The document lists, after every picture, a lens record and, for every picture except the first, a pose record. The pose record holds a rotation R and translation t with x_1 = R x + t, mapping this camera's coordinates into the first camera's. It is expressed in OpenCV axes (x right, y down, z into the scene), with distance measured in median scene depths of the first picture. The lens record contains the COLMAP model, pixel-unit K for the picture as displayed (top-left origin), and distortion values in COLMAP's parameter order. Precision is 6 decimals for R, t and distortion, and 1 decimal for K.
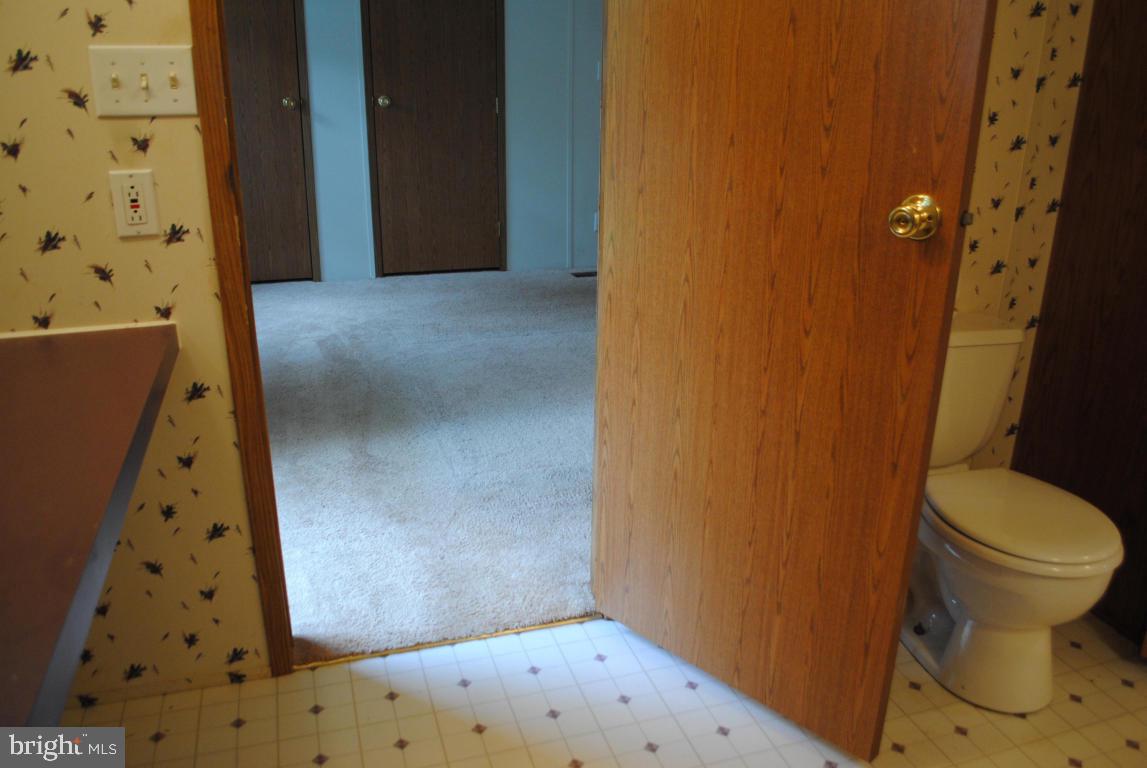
lens RADIAL K [[901.1, 0, 573.5], [0, 901.1, 384.0], [0, 0, 1]] dist [-0.083322, 0.013398]
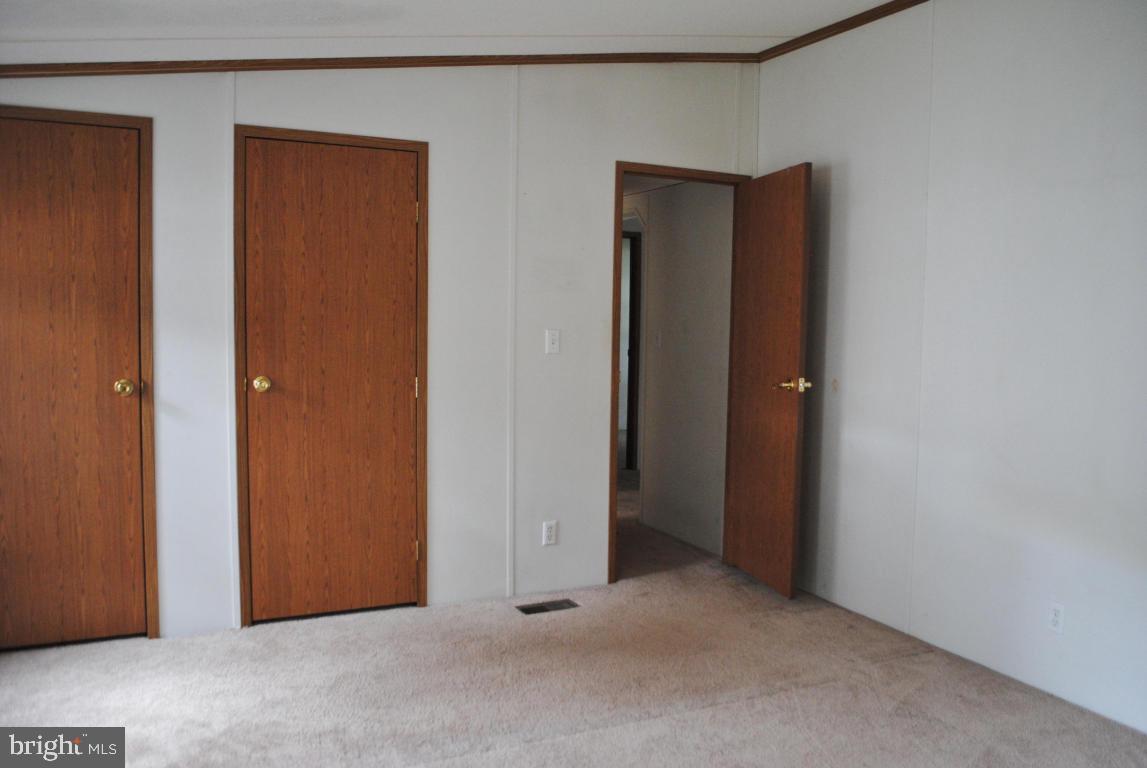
lens RADIAL K [[901.1, 0, 573.5], [0, 901.1, 384.0], [0, 0, 1]] dist [-0.083322, 0.013398]
pose [[0.988740, -0.008670, 0.149390, -0.072018], [0.047935, 0.964063, -0.261312, -0.118392], [-0.141756, 0.265530, 0.953624, 0.278416]]
